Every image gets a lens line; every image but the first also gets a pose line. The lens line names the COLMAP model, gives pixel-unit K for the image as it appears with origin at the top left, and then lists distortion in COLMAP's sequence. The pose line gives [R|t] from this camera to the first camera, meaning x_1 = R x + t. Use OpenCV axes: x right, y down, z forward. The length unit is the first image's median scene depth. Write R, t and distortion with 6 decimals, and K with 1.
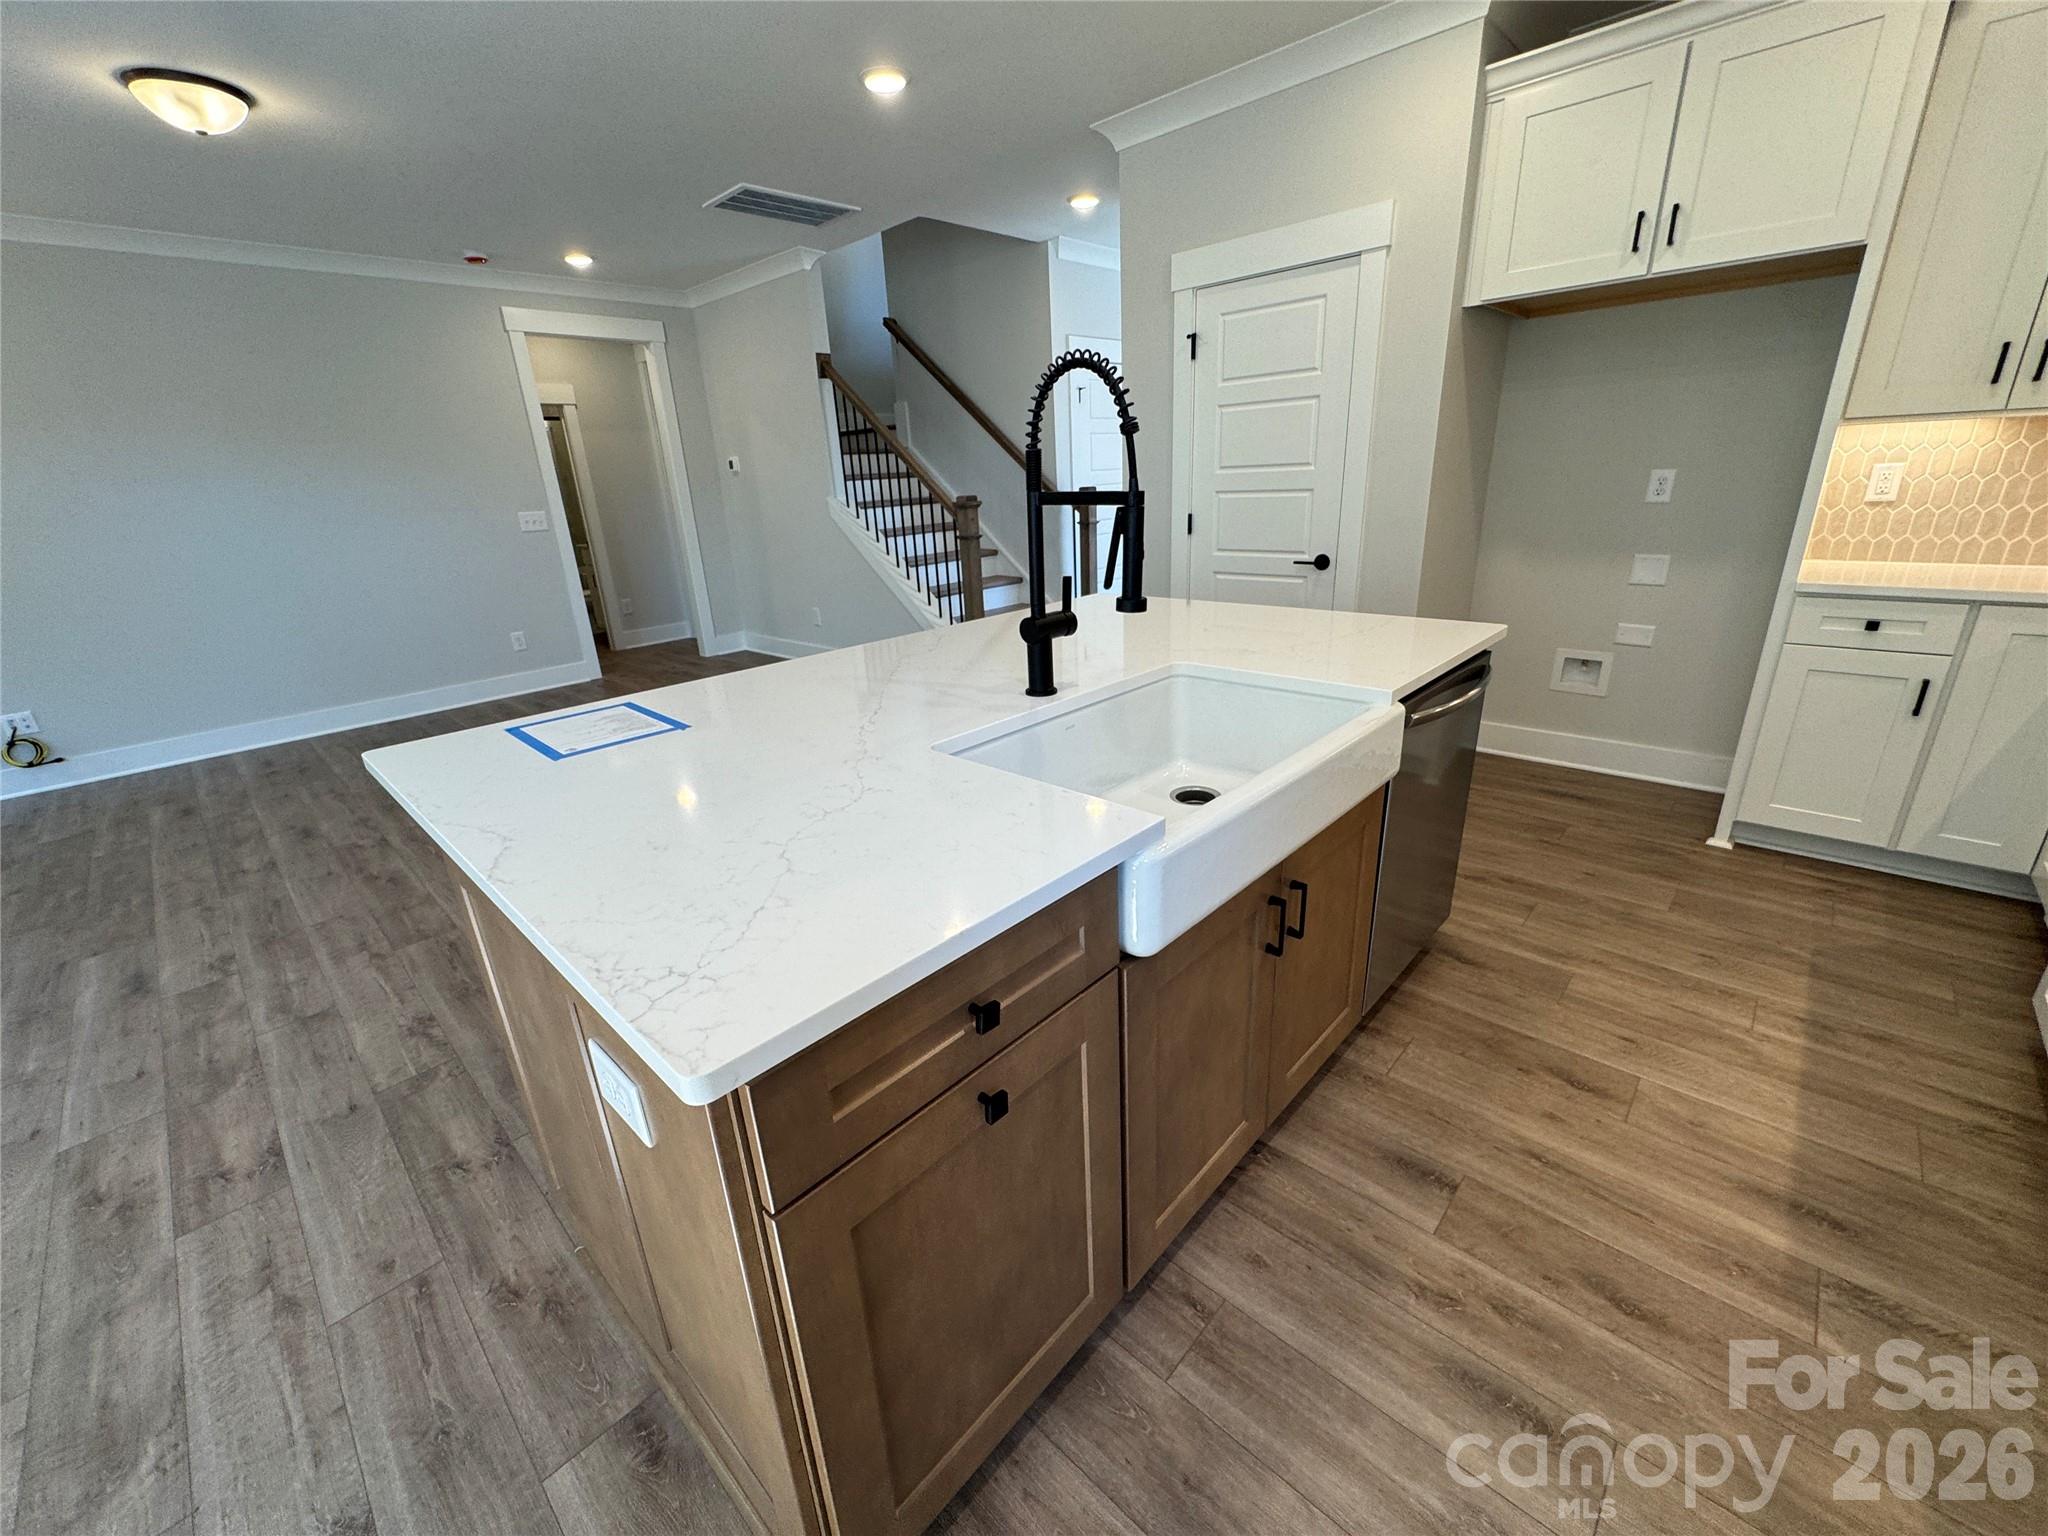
lens RADIAL K [[817.3, 0, 1019.1], [0, 817.3, 765.3], [0, 0, 1]] dist [-0.004022, 0.000838]
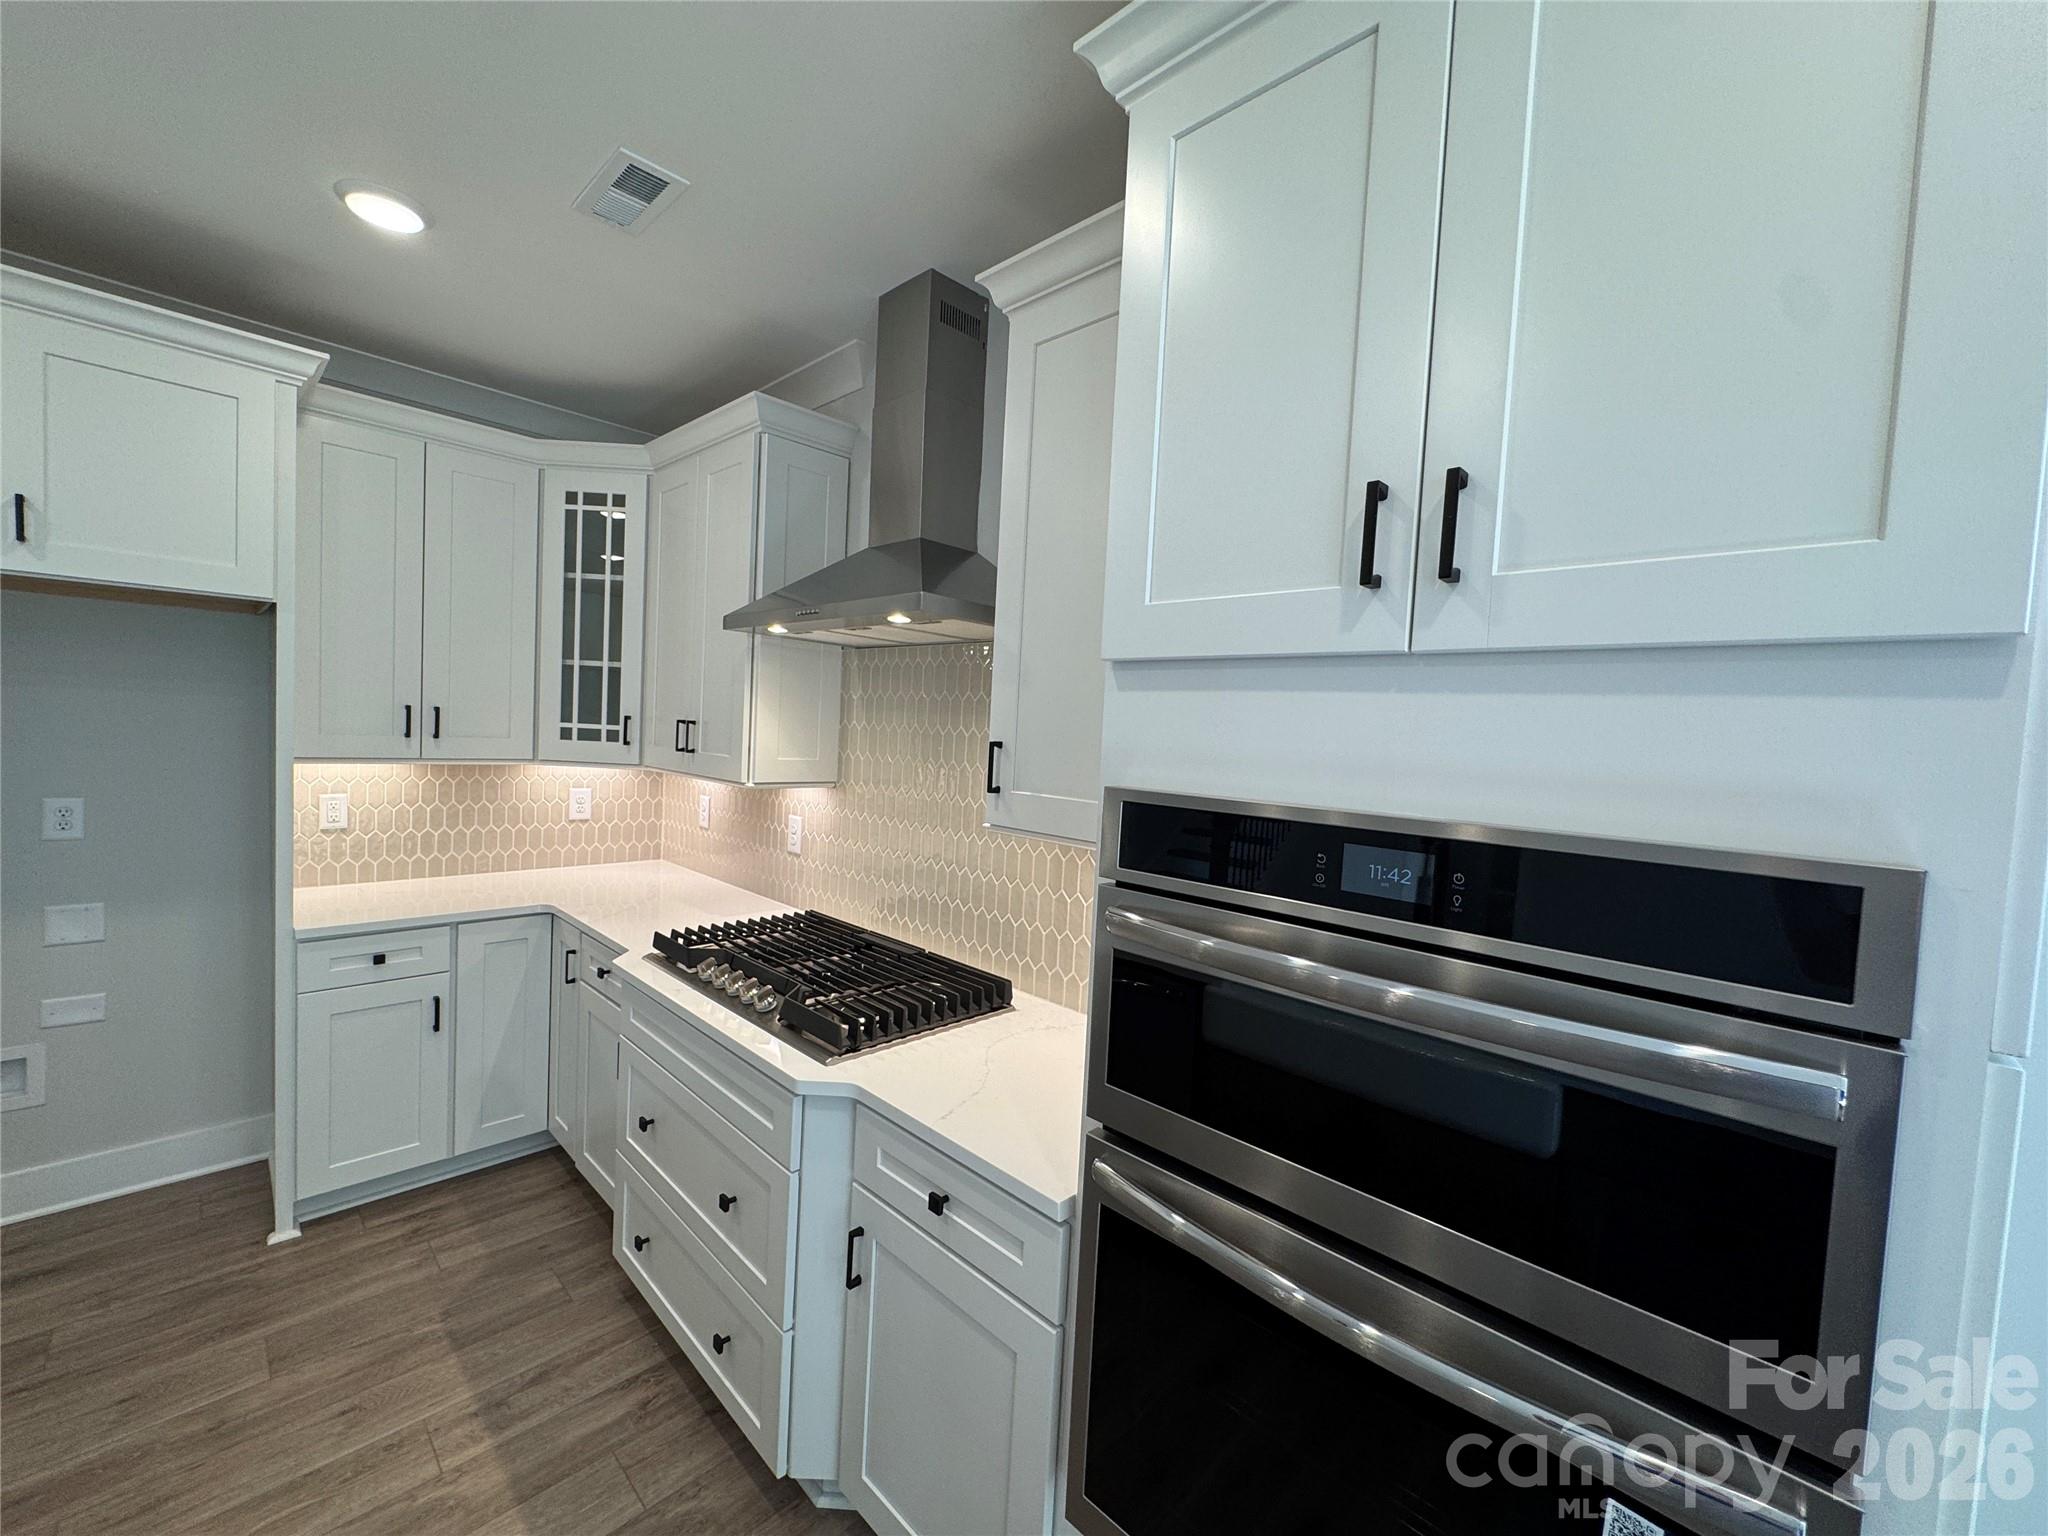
lens RADIAL K [[817.3, 0, 1019.1], [0, 817.3, 765.3], [0, 0, 1]] dist [-0.004022, 0.000838]
pose [[0.006718, -0.001261, 0.999977, 0.042904], [0.288712, 0.957416, -0.000733, -0.171906], [-0.957392, 0.288711, 0.006796, 0.164951]]
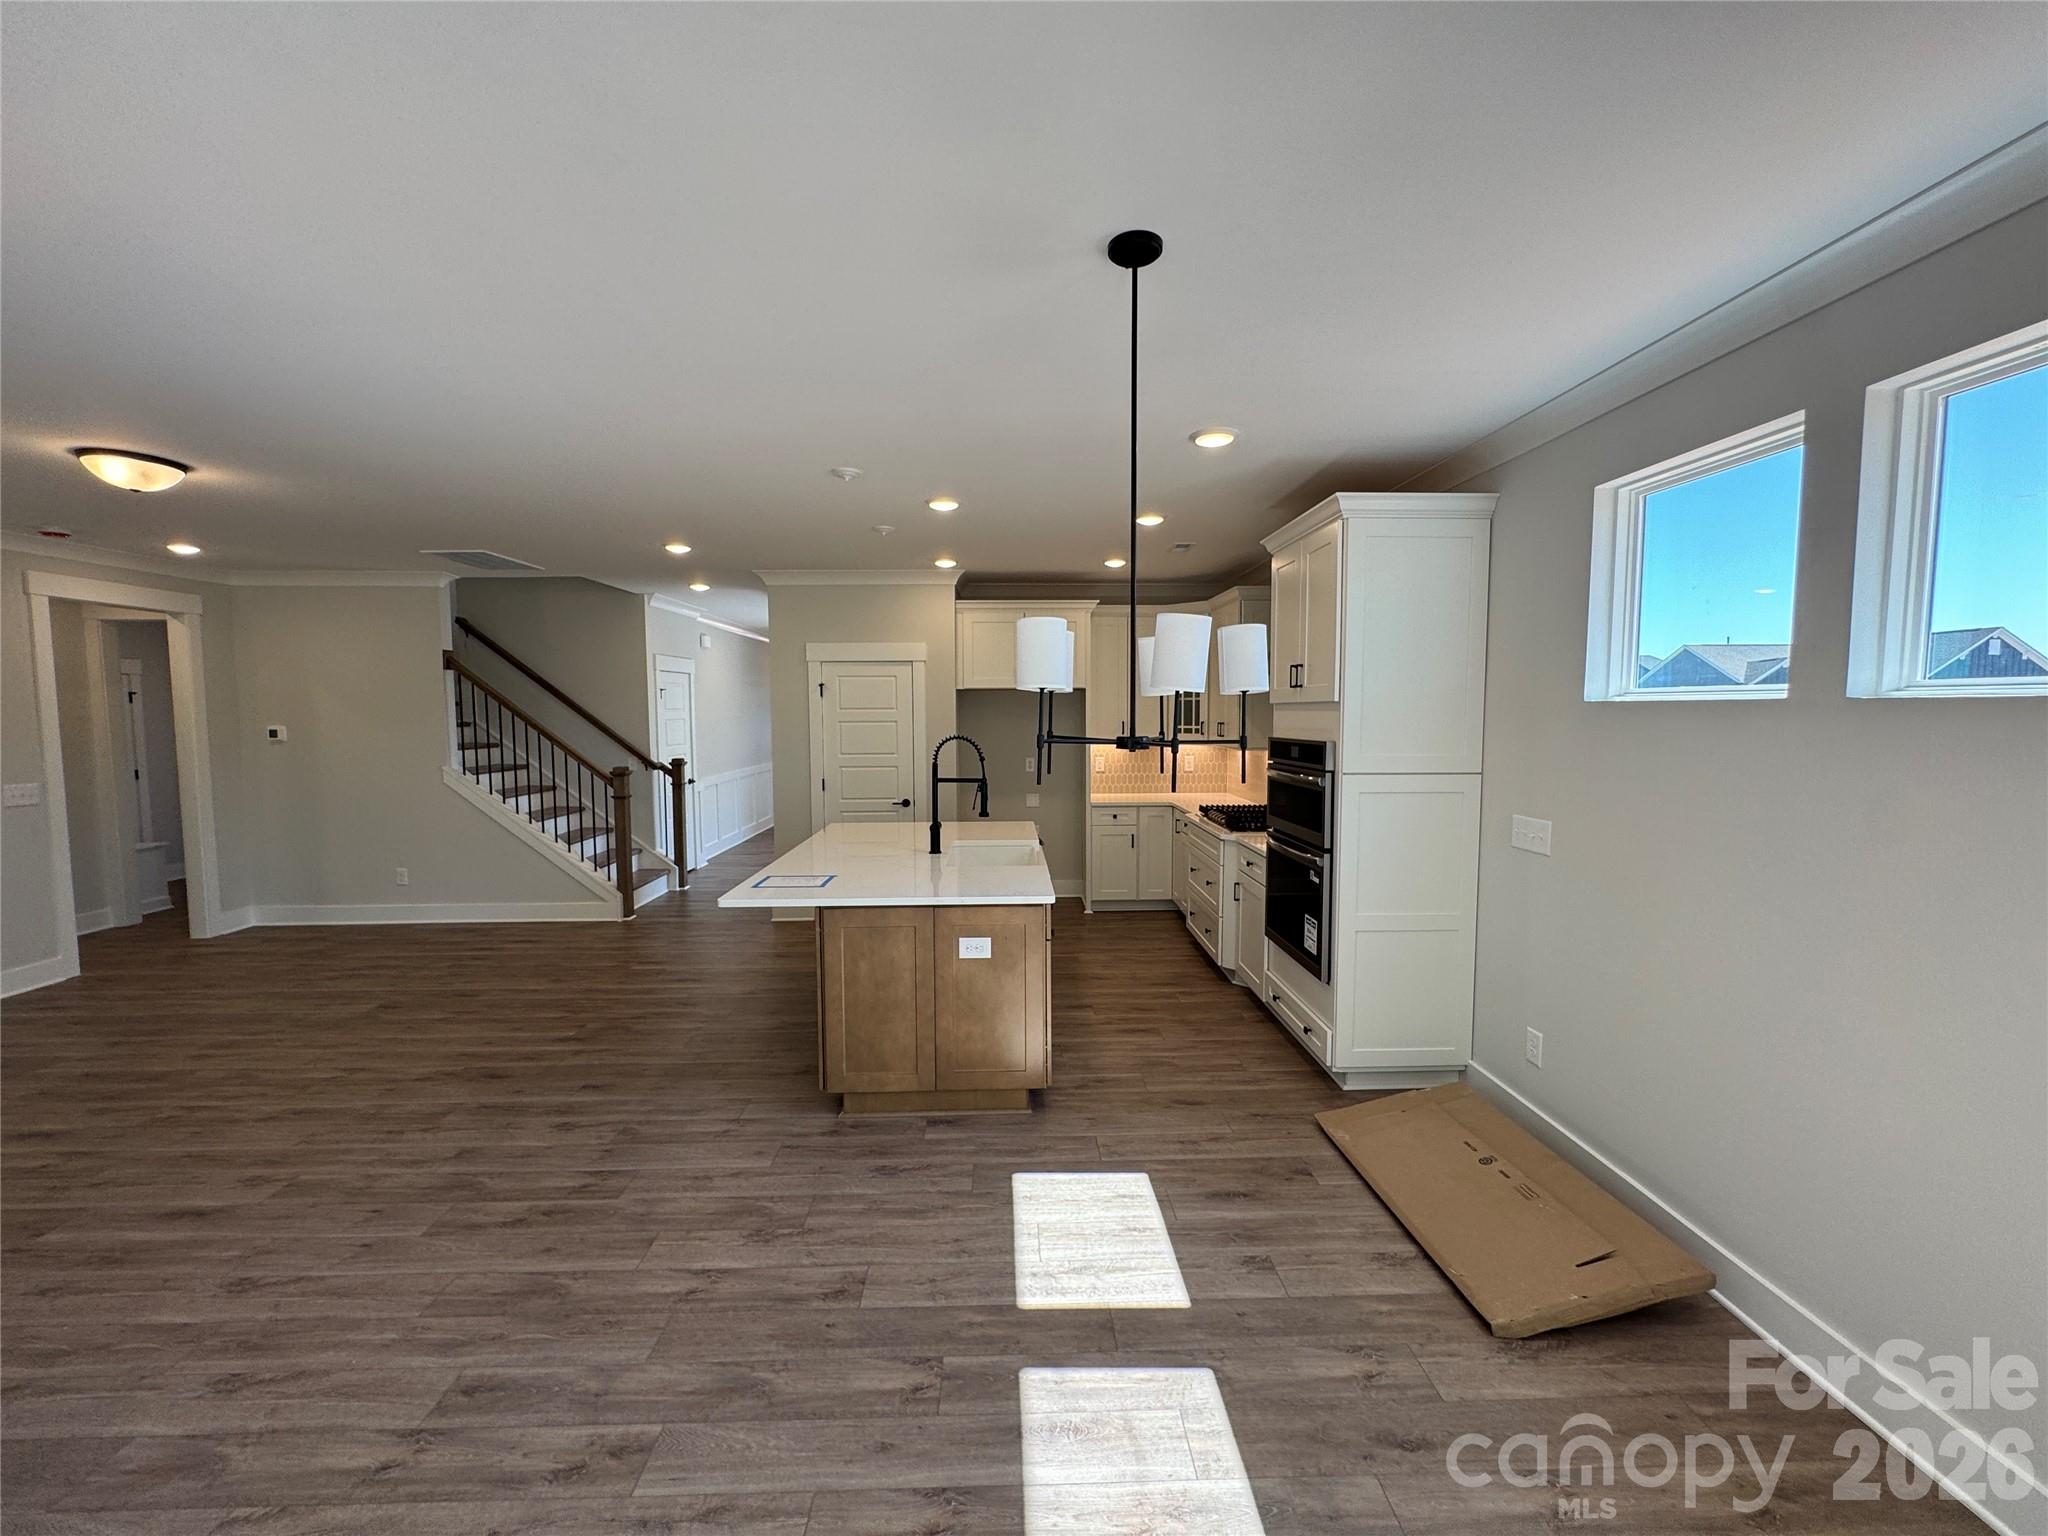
lens RADIAL K [[828.1, 0, 1014.7], [0, 828.1, 769.3], [0, 0, 1]] dist [-0.001298, 0.000121]
pose [[0.708699, -0.006936, 0.705477, -1.130031], [0.212002, 0.955831, -0.203573, 0.167949], [-0.672905, 0.293835, 0.678867, -0.691396]]
